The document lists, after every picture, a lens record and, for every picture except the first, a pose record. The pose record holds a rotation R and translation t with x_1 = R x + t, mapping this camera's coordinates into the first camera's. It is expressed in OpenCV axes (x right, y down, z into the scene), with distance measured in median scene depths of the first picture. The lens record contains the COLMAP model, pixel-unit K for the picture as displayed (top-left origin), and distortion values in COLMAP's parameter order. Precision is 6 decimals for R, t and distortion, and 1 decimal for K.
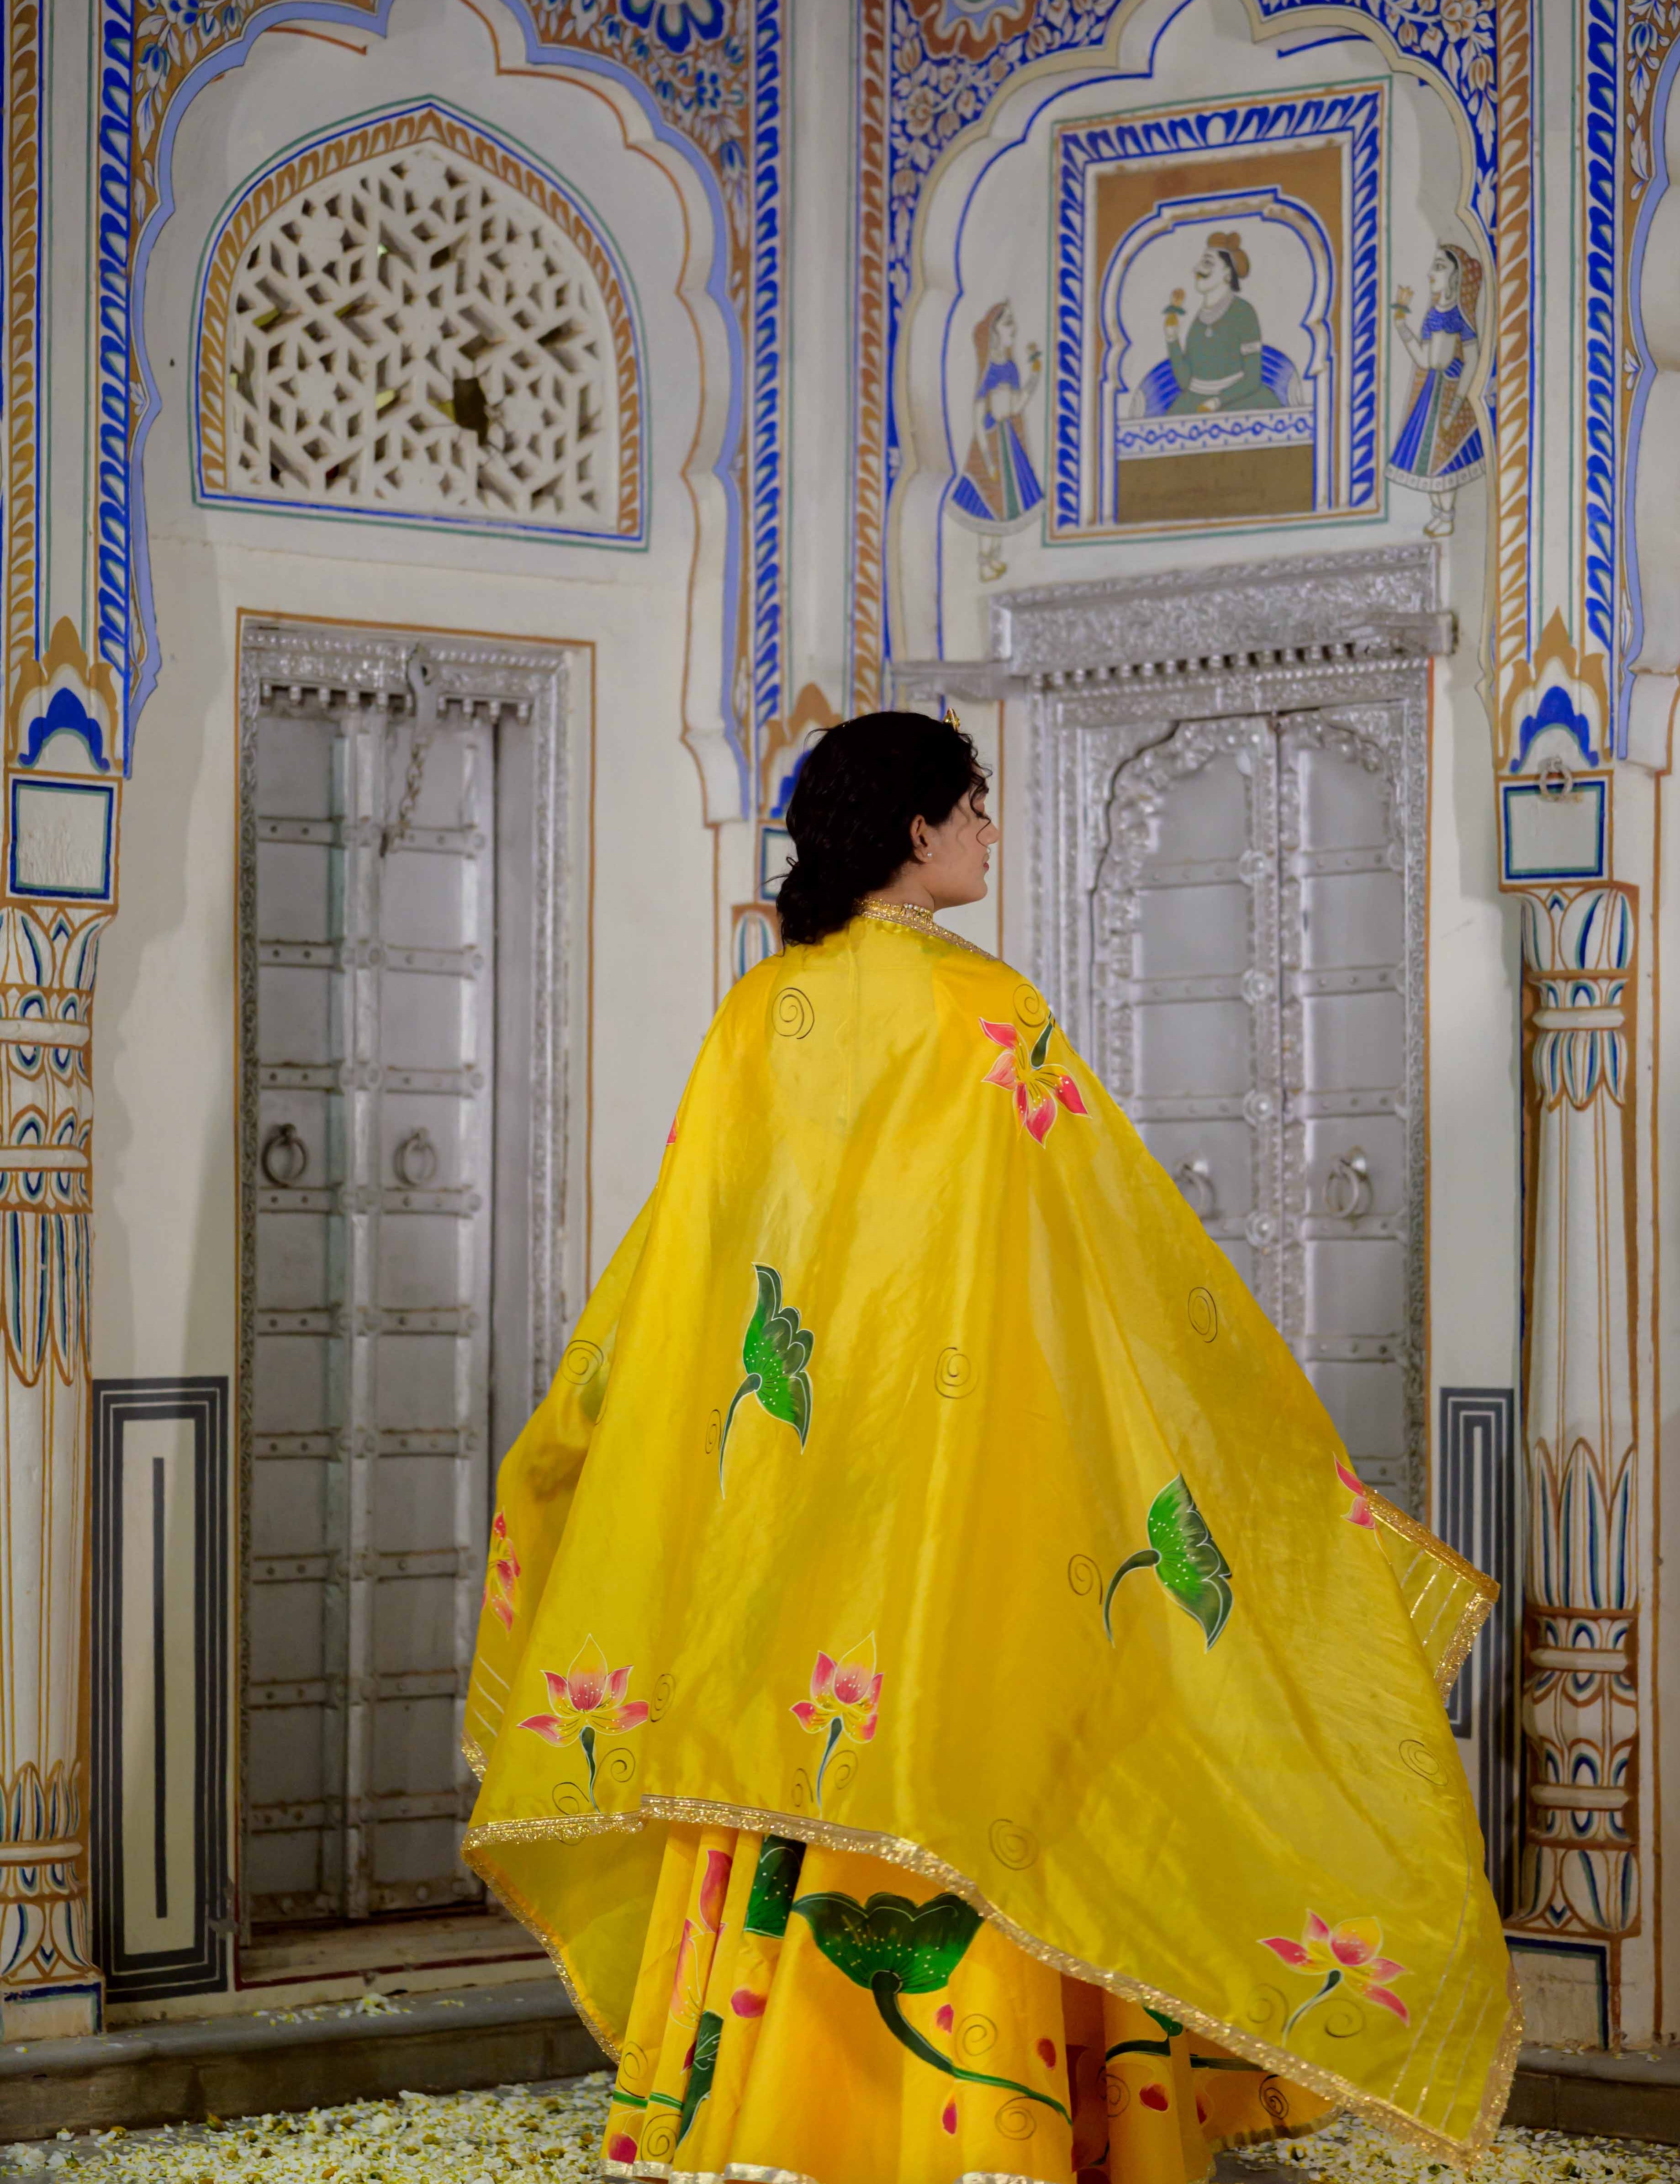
lens RADIAL K [[7613.7, 0, 707.9], [0, 7613.7, 958.0], [0, 0, 1]] dist [-0.006429, -1.202208]
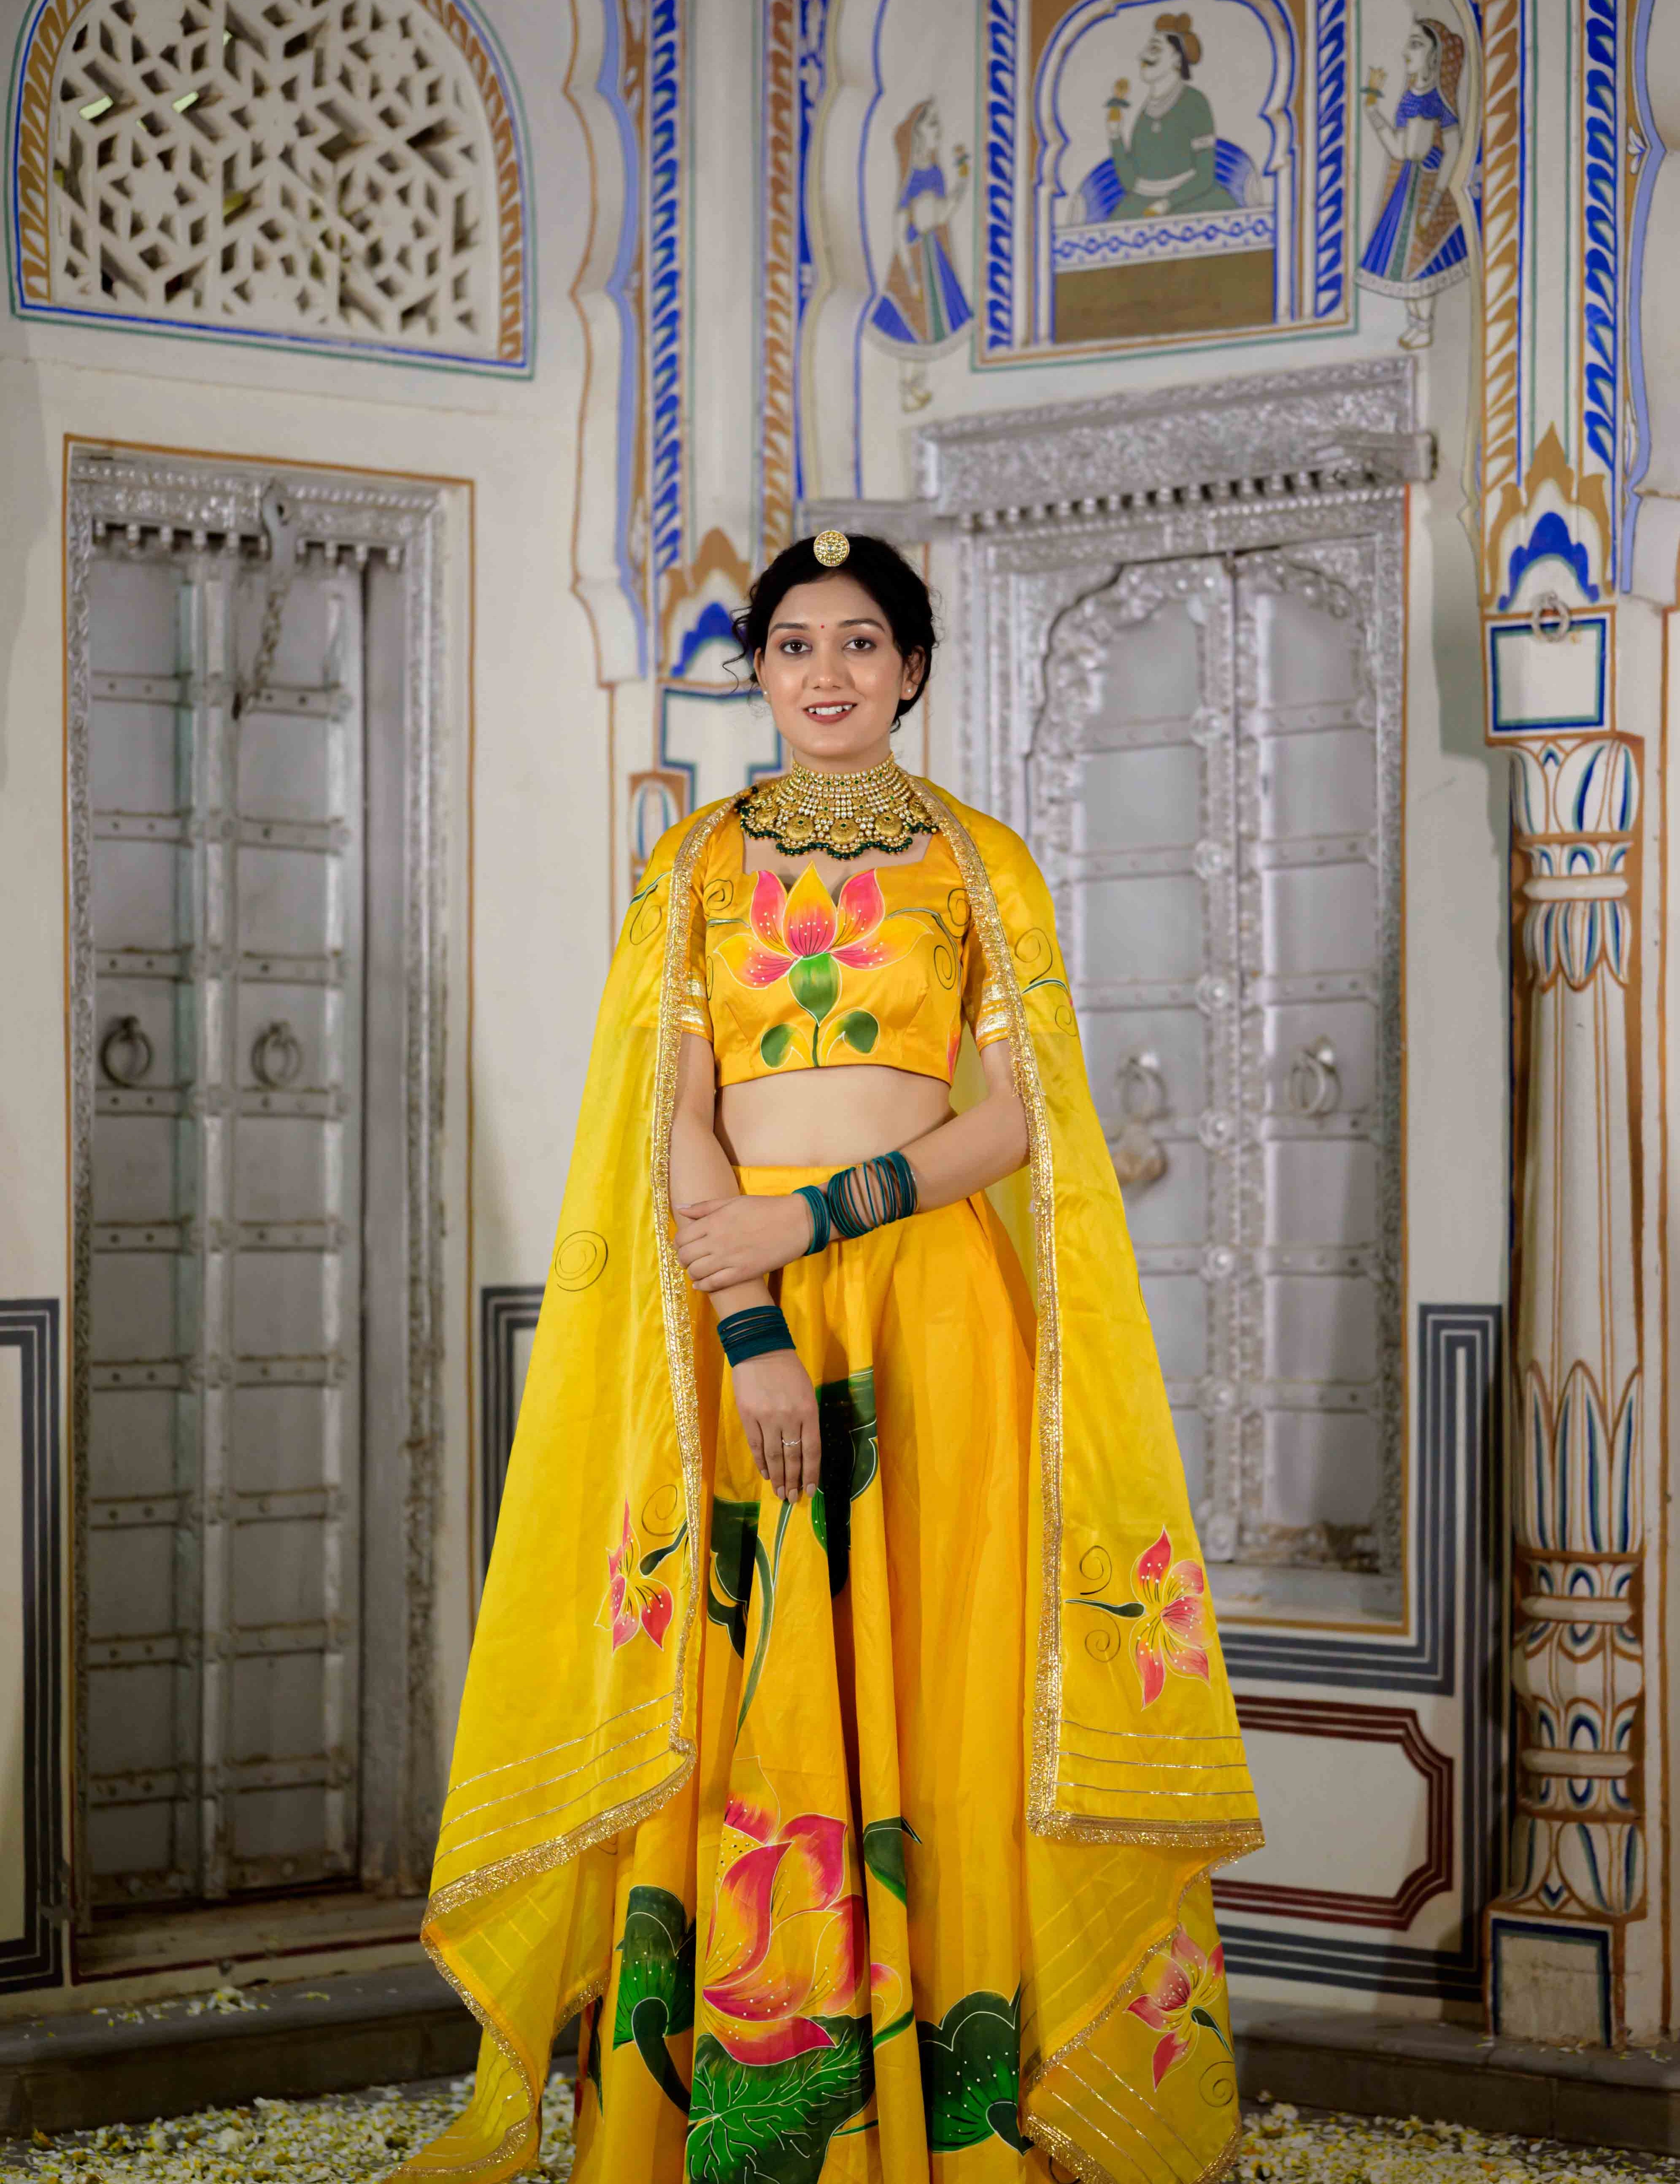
lens RADIAL K [[6831.7, 0, 840.1], [0, 6831.7, 1182.8], [0, 0, 1]] dist [-0.037950, 0.022097]
pose [[0.999750, -0.004681, 0.021870, 0.010754], [0.003832, 0.999243, 0.038723, 0.010710], [-0.022034, -0.038629, 0.999011, 0.198116]]
